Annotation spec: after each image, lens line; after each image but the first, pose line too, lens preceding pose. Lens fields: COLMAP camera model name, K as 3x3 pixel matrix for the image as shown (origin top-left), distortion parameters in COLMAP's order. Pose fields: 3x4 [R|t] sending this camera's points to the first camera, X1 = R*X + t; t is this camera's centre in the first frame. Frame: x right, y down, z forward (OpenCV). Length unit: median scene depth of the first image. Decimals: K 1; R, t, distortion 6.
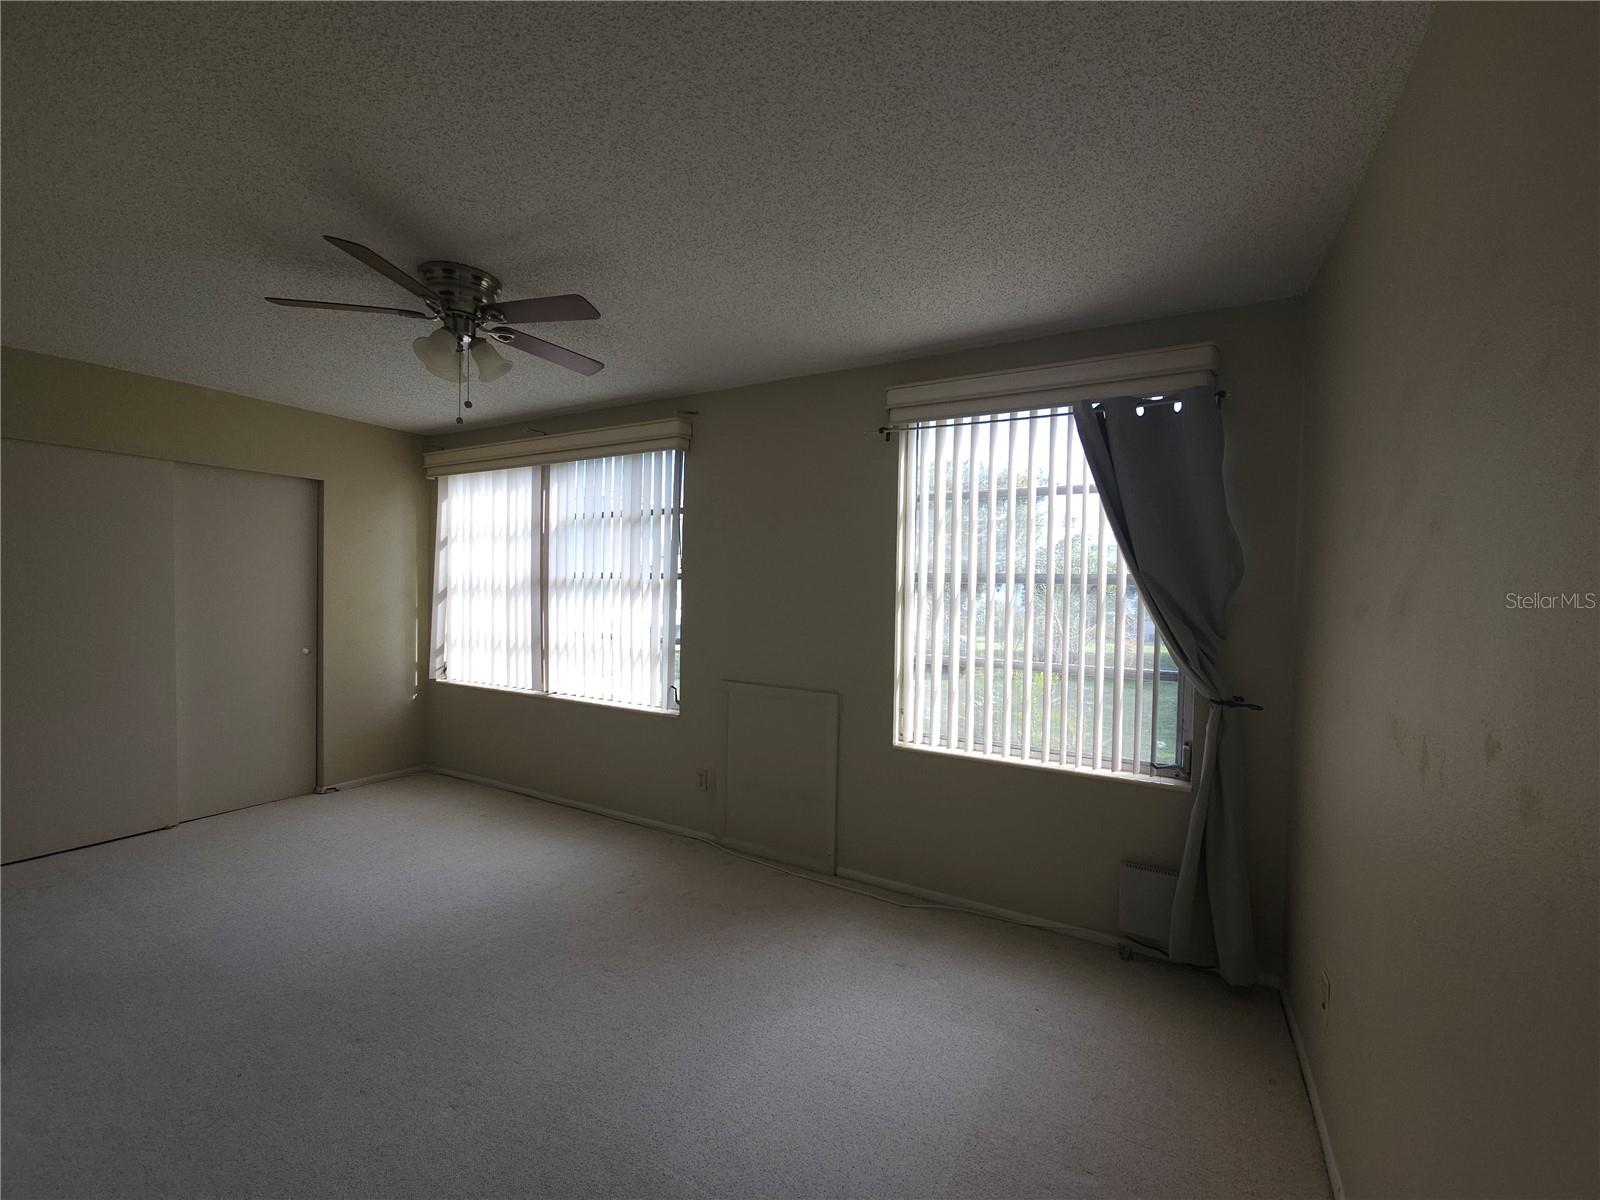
lens RADIAL K [[649.3, 0, 800.0], [0, 649.3, 600.0], [0, 0, 1]] dist [-0.001144, -0.000347]
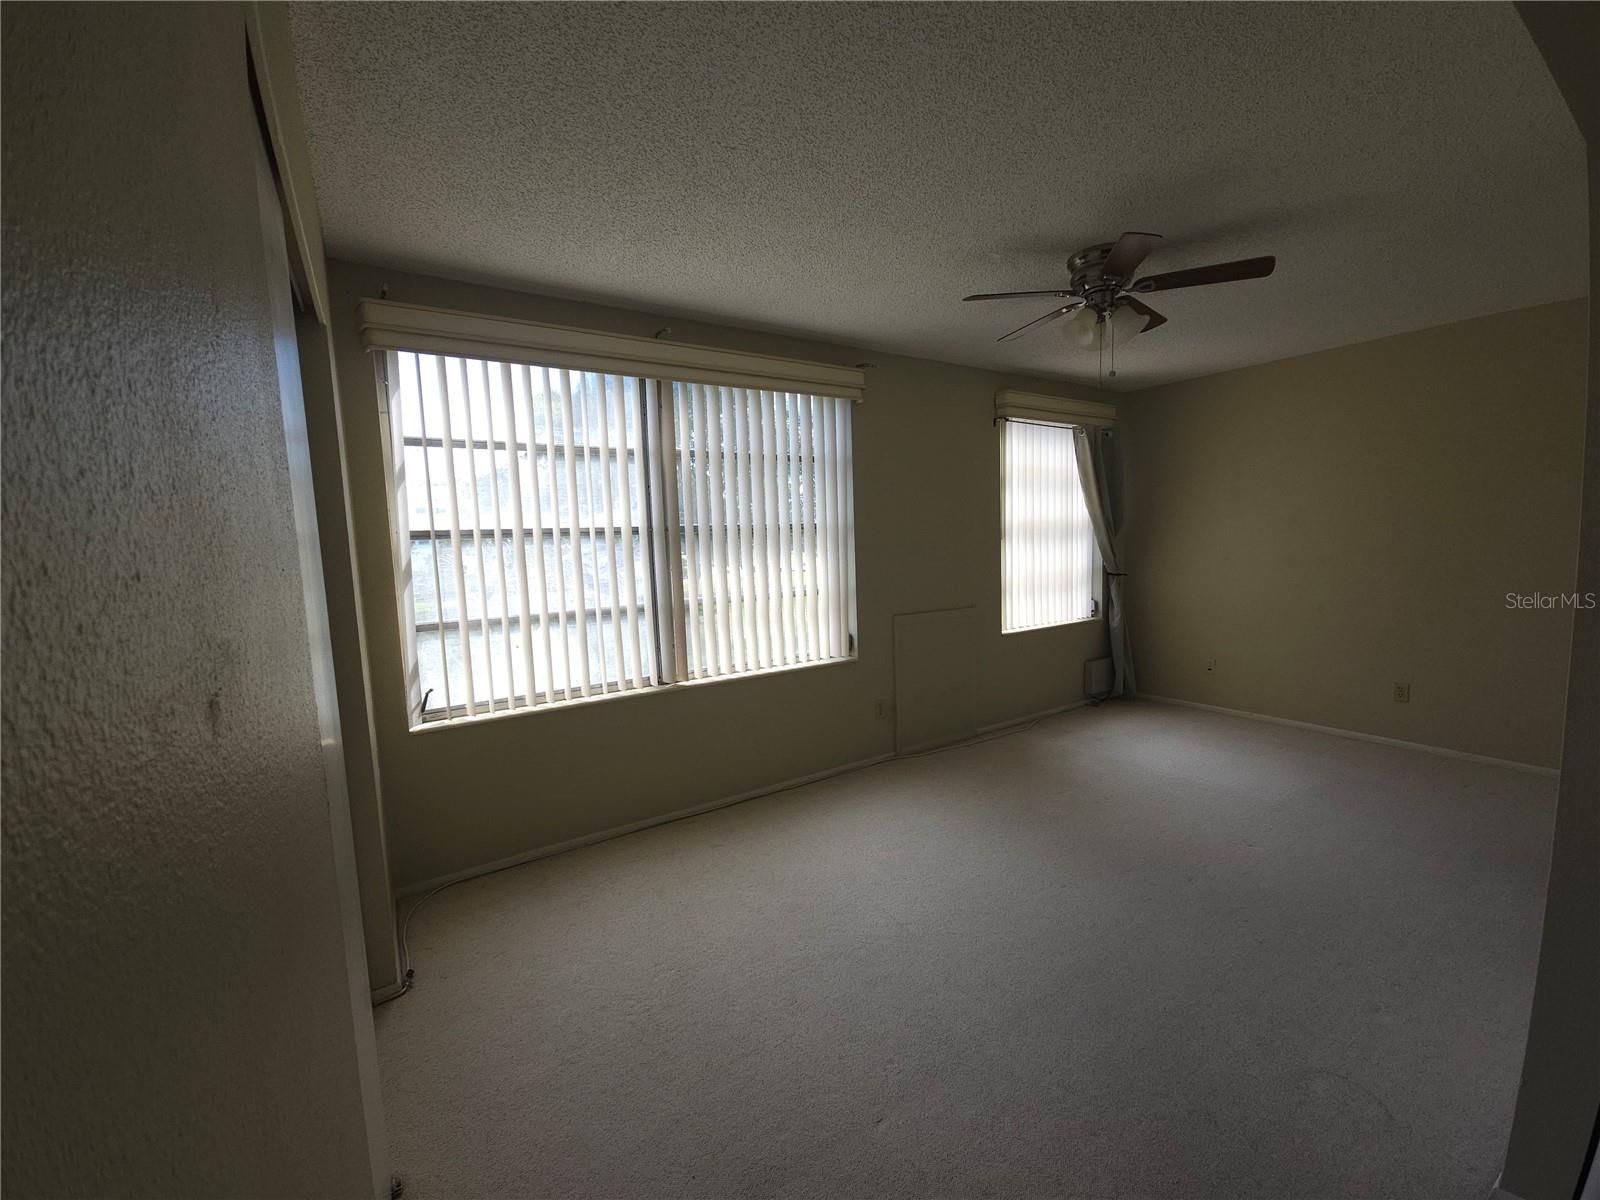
lens RADIAL K [[649.3, 0, 800.0], [0, 649.3, 600.0], [0, 0, 1]] dist [-0.001144, -0.000347]
pose [[0.464318, -0.112262, 0.878525, -1.029213], [0.064455, 0.993587, 0.092899, -0.016751], [-0.883320, 0.013490, 0.468576, 0.529417]]
